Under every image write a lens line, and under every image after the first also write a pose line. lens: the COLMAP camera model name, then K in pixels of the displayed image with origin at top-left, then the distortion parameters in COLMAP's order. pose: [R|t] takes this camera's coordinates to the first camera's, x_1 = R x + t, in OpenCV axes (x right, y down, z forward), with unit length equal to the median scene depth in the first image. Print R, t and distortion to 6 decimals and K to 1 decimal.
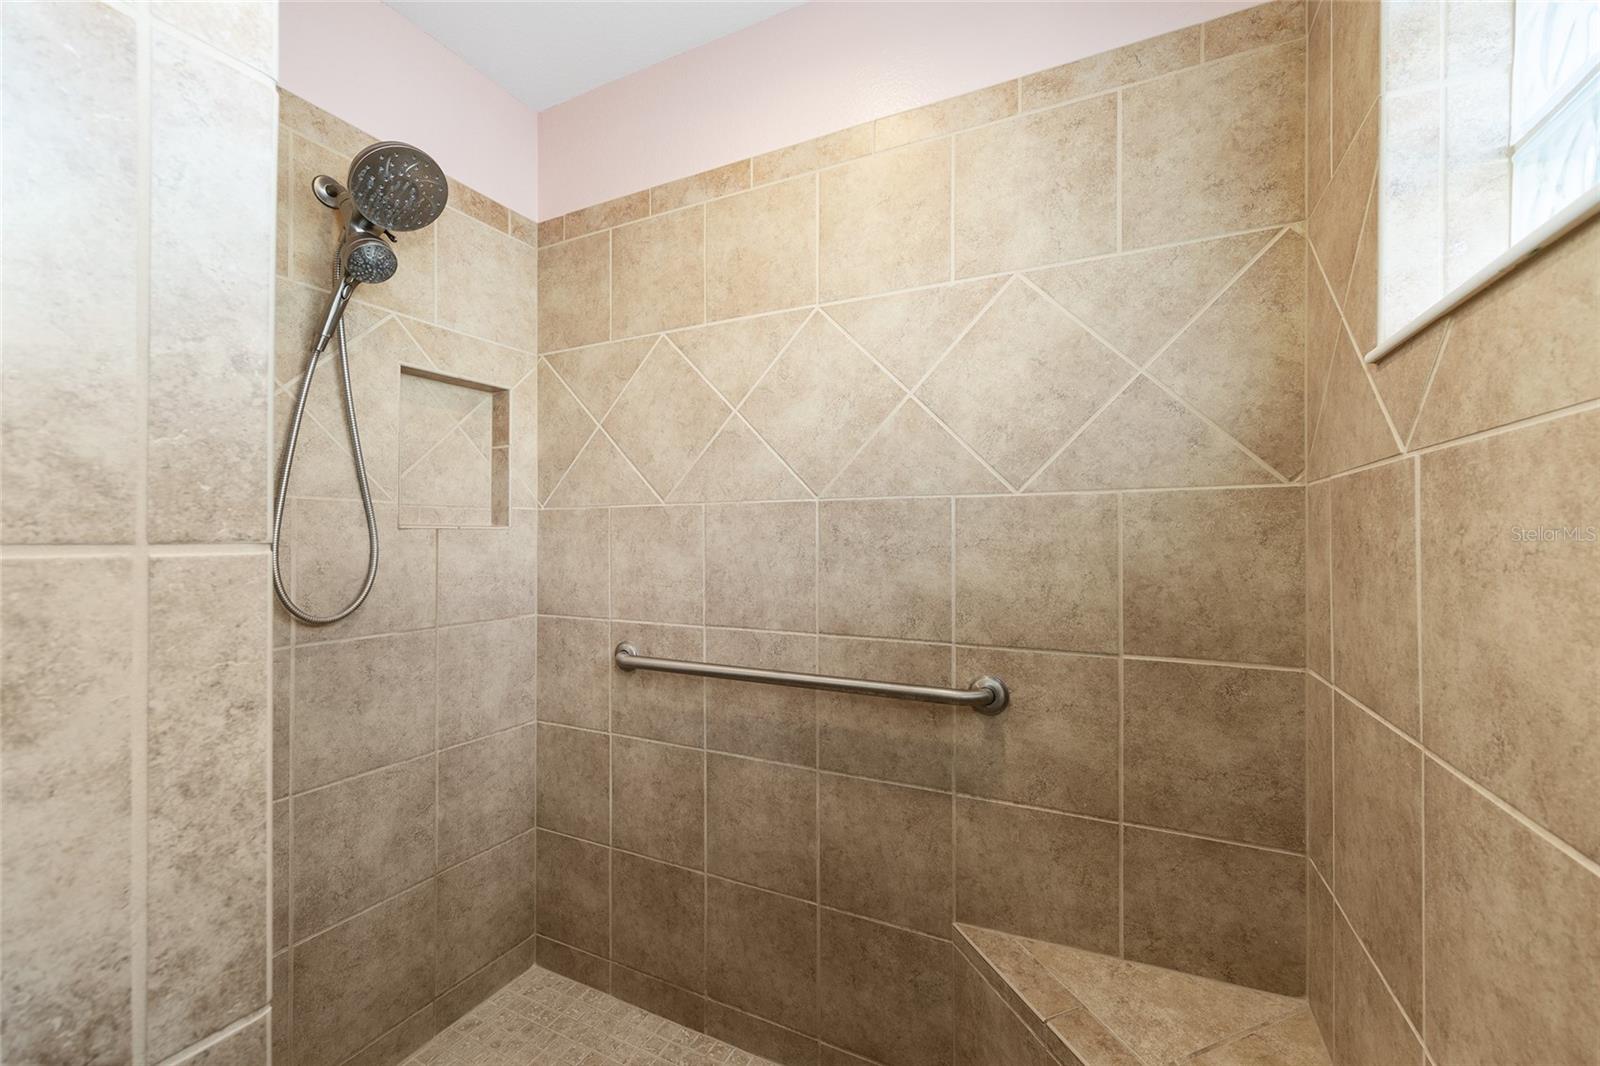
lens RADIAL K [[641.1, 0, 801.4], [0, 641.1, 535.7], [0, 0, 1]] dist [0.000478, 0.000880]
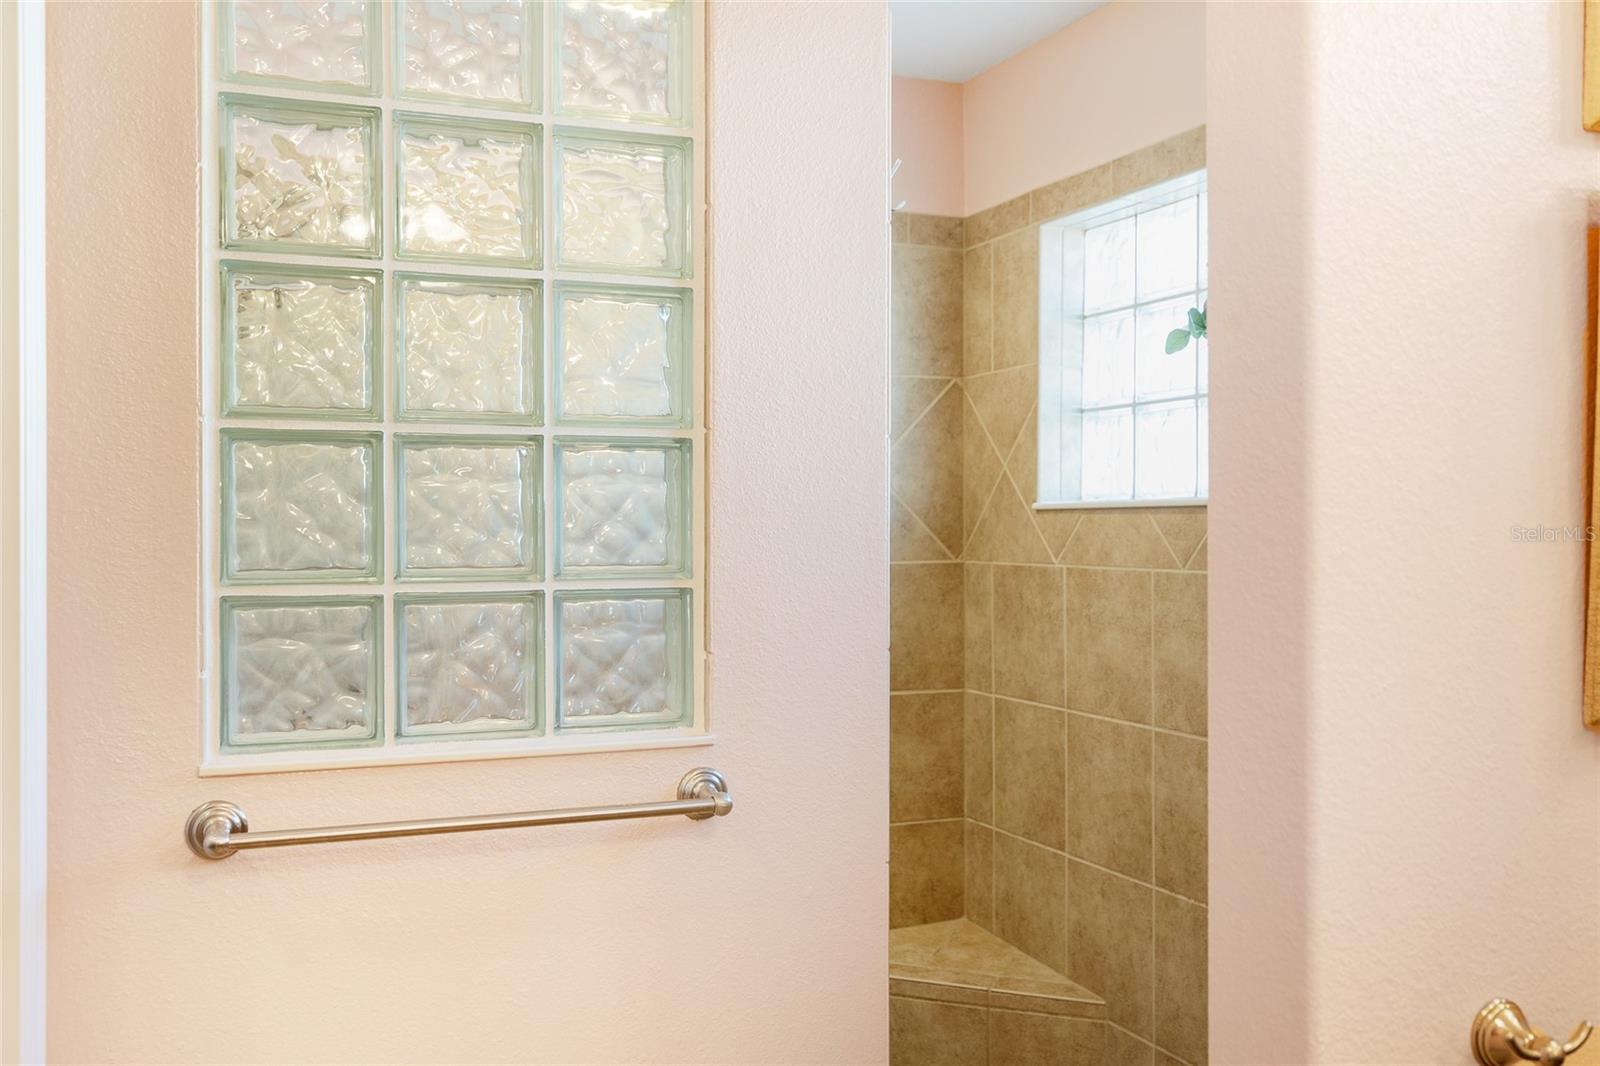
lens RADIAL K [[1527.5, 0, 800.0], [0, 1527.5, 533.0], [0, 0, 1]] dist [0.016167, 0.003971]
pose [[0.659403, -0.007168, 0.751756, -2.015759], [0.001272, 0.999964, 0.008419, -0.170545], [-0.751789, -0.004596, 0.659388, -0.975795]]
